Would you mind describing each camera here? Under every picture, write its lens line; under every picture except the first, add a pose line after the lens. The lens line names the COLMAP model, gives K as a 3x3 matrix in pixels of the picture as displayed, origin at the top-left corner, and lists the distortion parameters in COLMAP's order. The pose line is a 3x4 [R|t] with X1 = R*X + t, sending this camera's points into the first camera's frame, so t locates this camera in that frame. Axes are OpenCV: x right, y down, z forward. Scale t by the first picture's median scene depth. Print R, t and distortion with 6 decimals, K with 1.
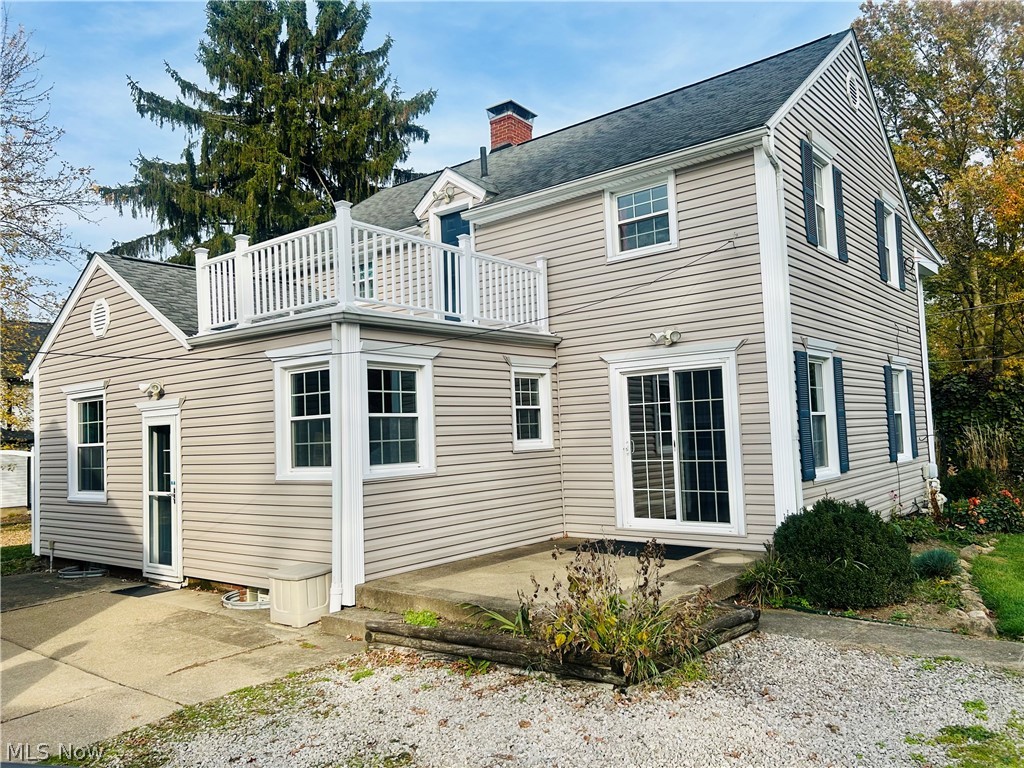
lens RADIAL K [[773.0, 0, 514.9], [0, 773.0, 387.0], [0, 0, 1]] dist [0.031768, -0.028599]
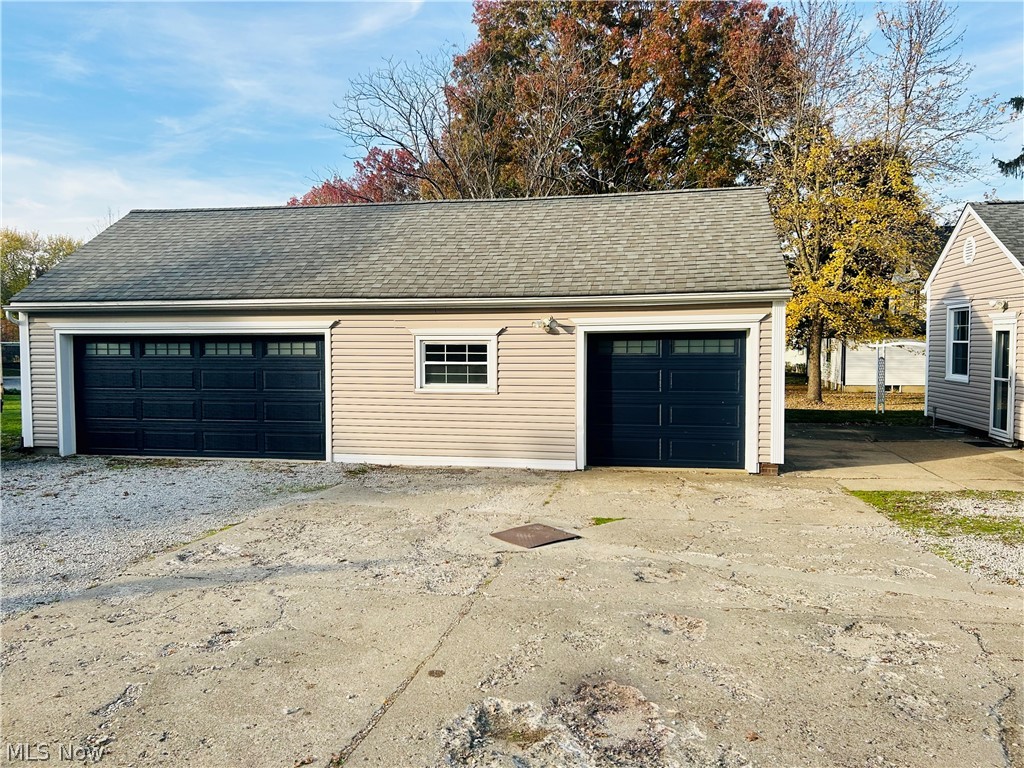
lens RADIAL K [[773.0, 0, 515.0], [0, 773.0, 385.6], [0, 0, 1]] dist [0.031768, -0.028599]
pose [[0.473633, 0.086617, -0.876452, 0.346302], [0.039124, 0.992100, 0.119189, -0.051323], [0.879853, -0.090742, 0.466503, -0.411382]]
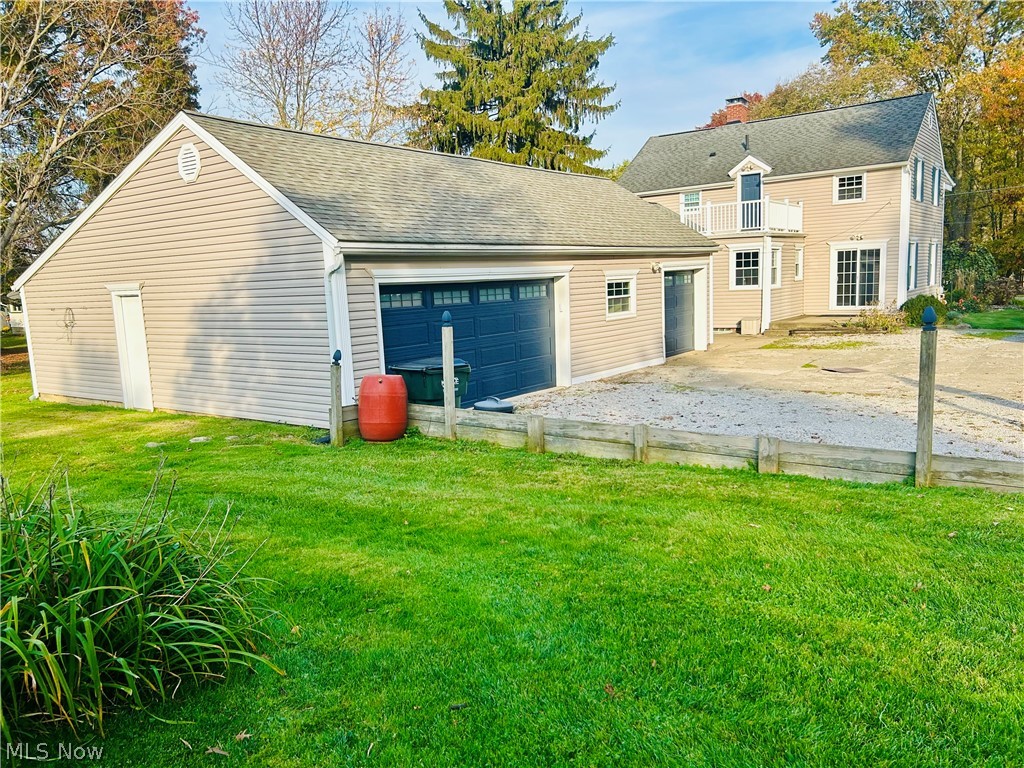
lens RADIAL K [[773.0, 0, 509.1], [0, 773.0, 392.6], [0, 0, 1]] dist [0.031768, -0.028599]
pose [[0.999159, -0.009522, 0.039880, -0.987815], [0.001119, 0.978630, 0.205627, -0.079939], [-0.040986, -0.205409, 0.977818, -1.478578]]
